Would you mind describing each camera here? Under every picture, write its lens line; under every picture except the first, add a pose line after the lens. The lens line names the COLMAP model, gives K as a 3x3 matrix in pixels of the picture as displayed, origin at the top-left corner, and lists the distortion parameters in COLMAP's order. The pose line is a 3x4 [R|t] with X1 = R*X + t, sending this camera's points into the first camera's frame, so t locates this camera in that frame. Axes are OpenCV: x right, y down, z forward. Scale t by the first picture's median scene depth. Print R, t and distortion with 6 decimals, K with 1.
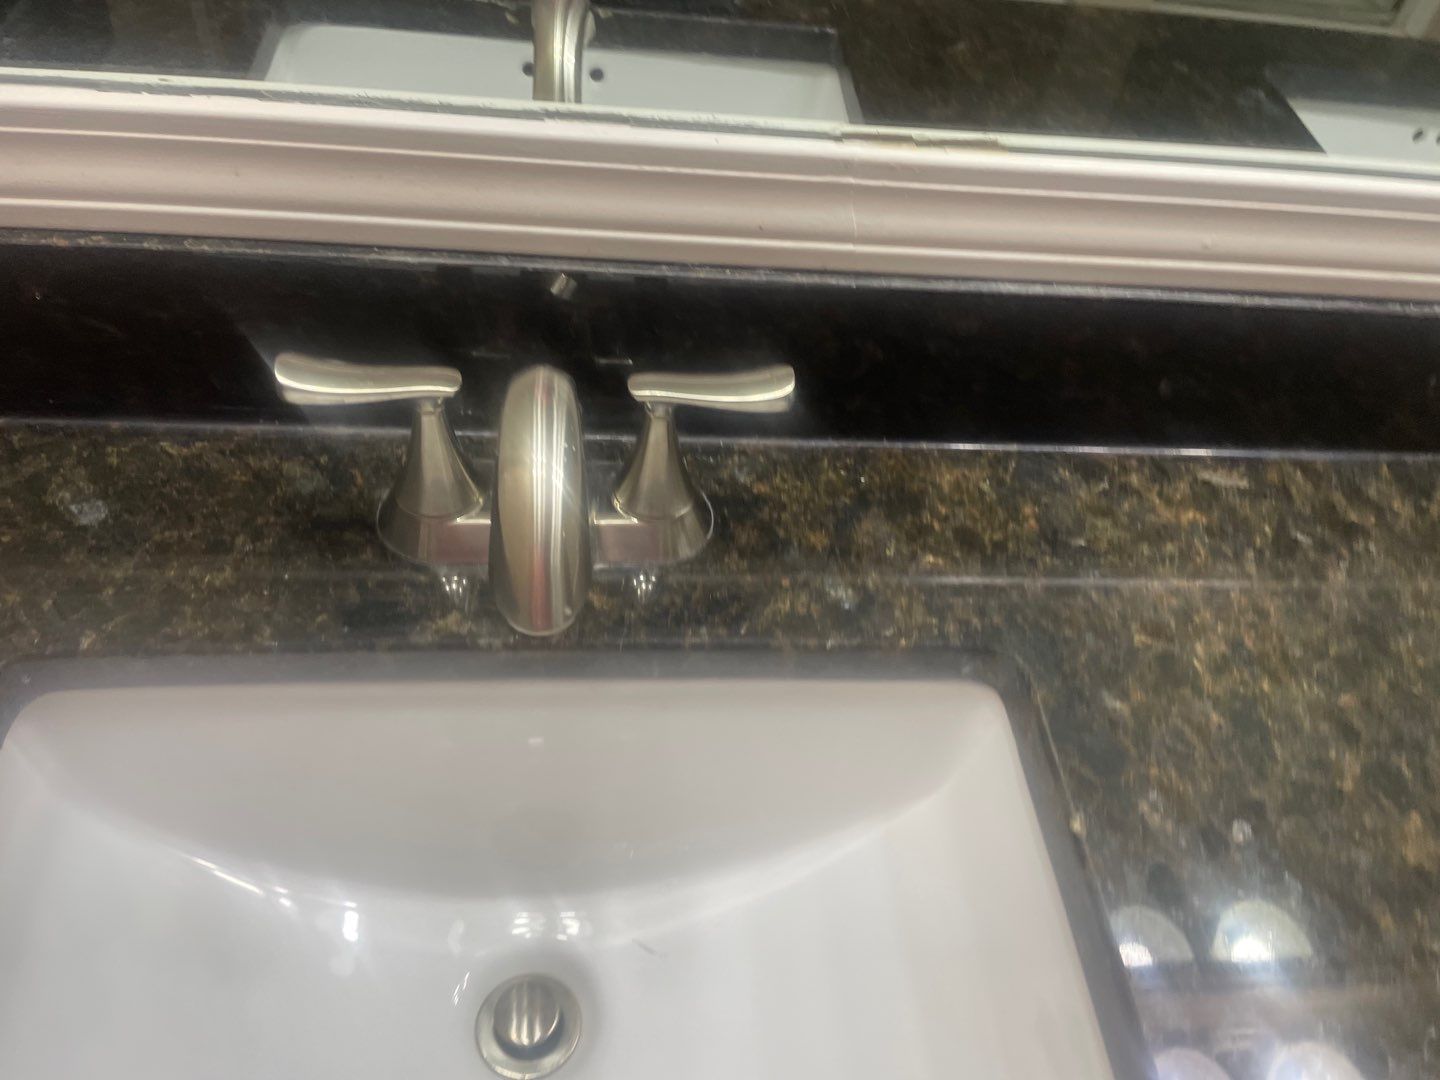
lens RADIAL K [[1109.1, 0, 717.3], [0, 1109.1, 534.5], [0, 0, 1]] dist [0.113927, -0.149301]
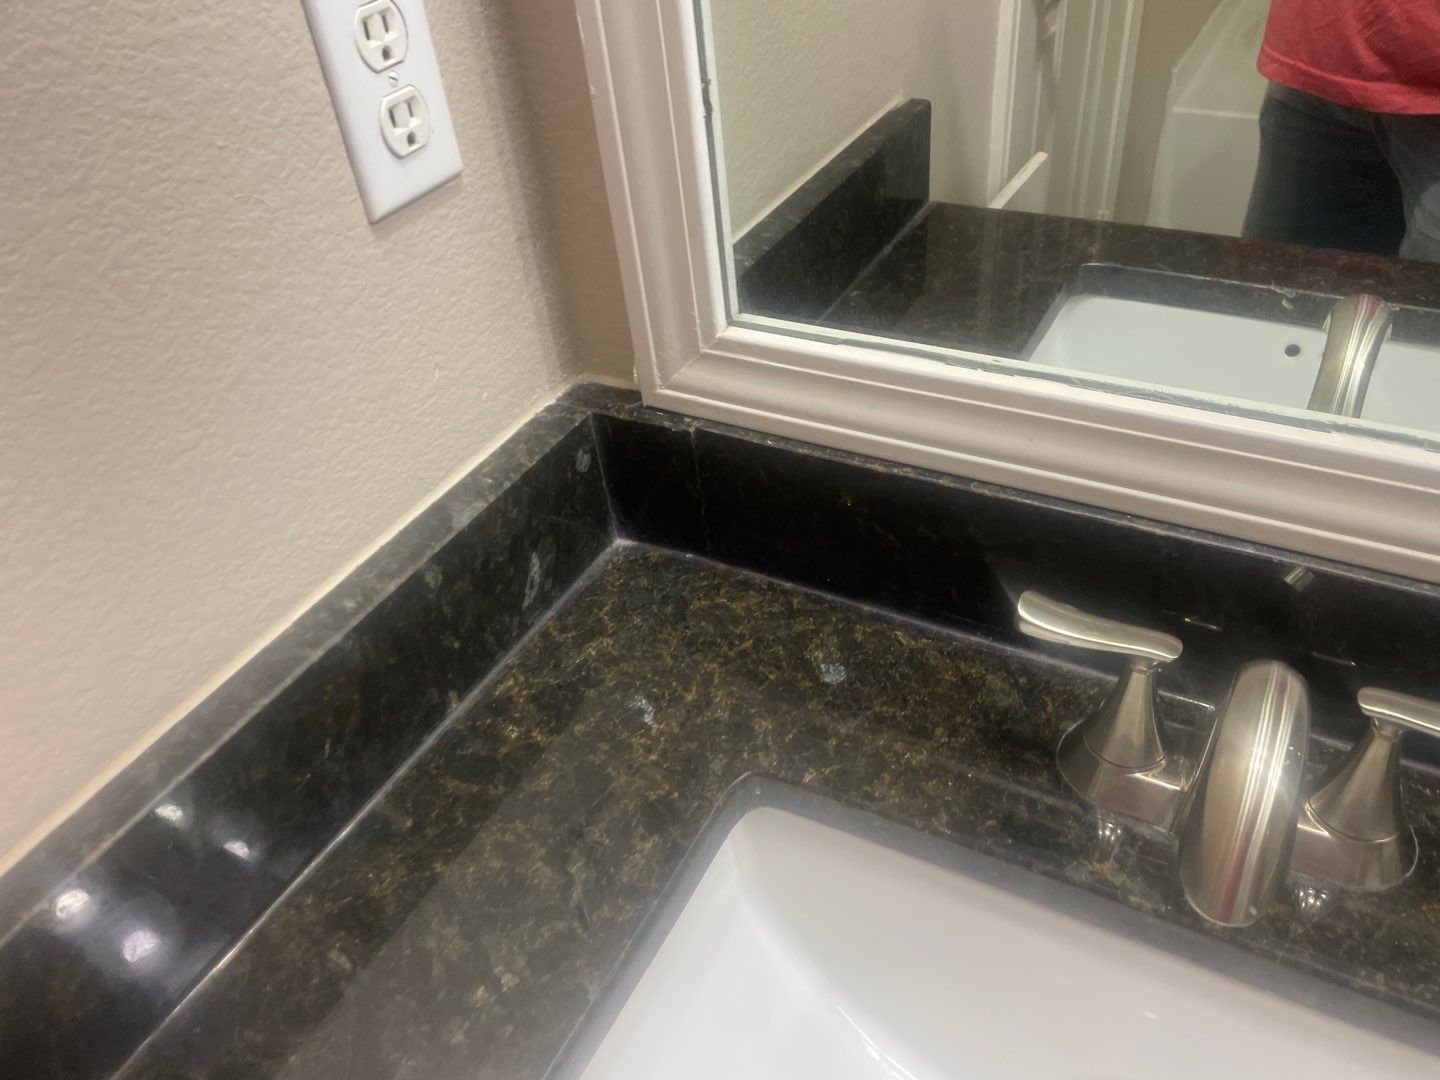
lens RADIAL K [[1109.1, 0, 717.3], [0, 1109.1, 534.5], [0, 0, 1]] dist [0.113927, -0.149301]
pose [[0.828921, 0.202335, -0.521489, -0.054634], [-0.292255, 0.951576, -0.095342, -0.011111], [0.476946, 0.231439, 0.847914, -0.127660]]
